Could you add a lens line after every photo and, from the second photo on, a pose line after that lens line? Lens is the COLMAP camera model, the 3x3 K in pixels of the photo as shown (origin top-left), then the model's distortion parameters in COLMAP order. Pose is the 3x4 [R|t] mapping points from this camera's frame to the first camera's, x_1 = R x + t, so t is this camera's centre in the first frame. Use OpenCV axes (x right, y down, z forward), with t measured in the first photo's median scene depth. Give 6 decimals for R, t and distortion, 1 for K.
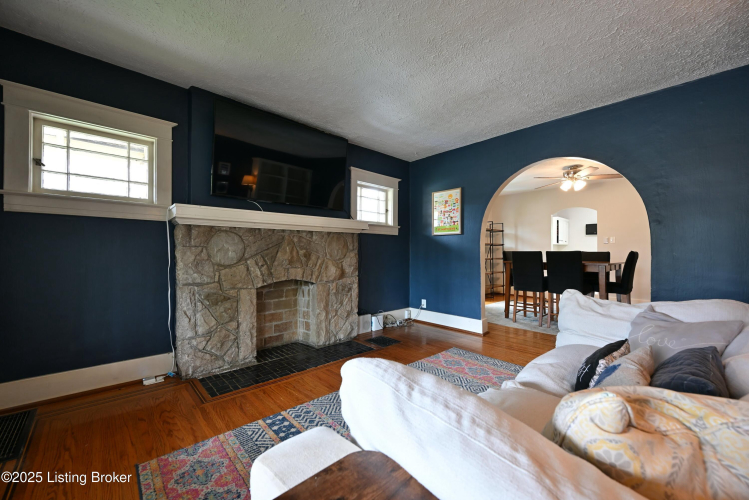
lens RADIAL K [[297.0, 0, 374.8], [0, 297.0, 252.2], [0, 0, 1]] dist [0.000825, 0.000543]
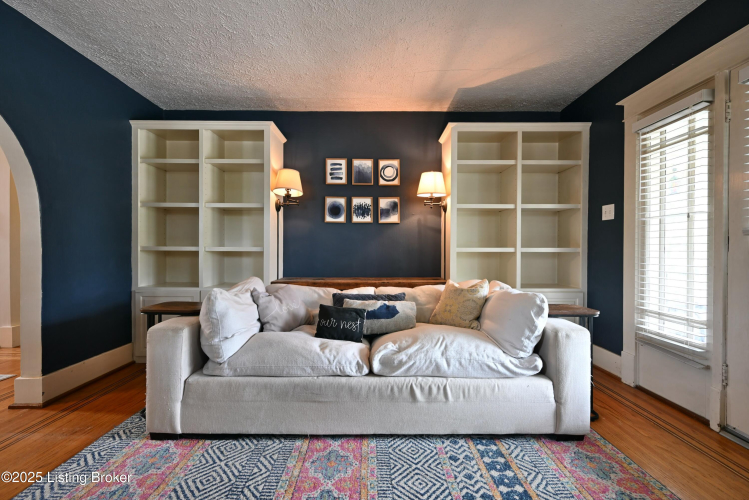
lens RADIAL K [[309.3, 0, 373.2], [0, 309.3, 250.7], [0, 0, 1]] dist [-0.000139, -0.000046]
pose [[-0.731550, -0.008020, 0.681741, -0.153775], [-0.007959, 0.999963, 0.003223, 0.006250], [-0.681742, -0.003068, -0.731587, 0.753685]]
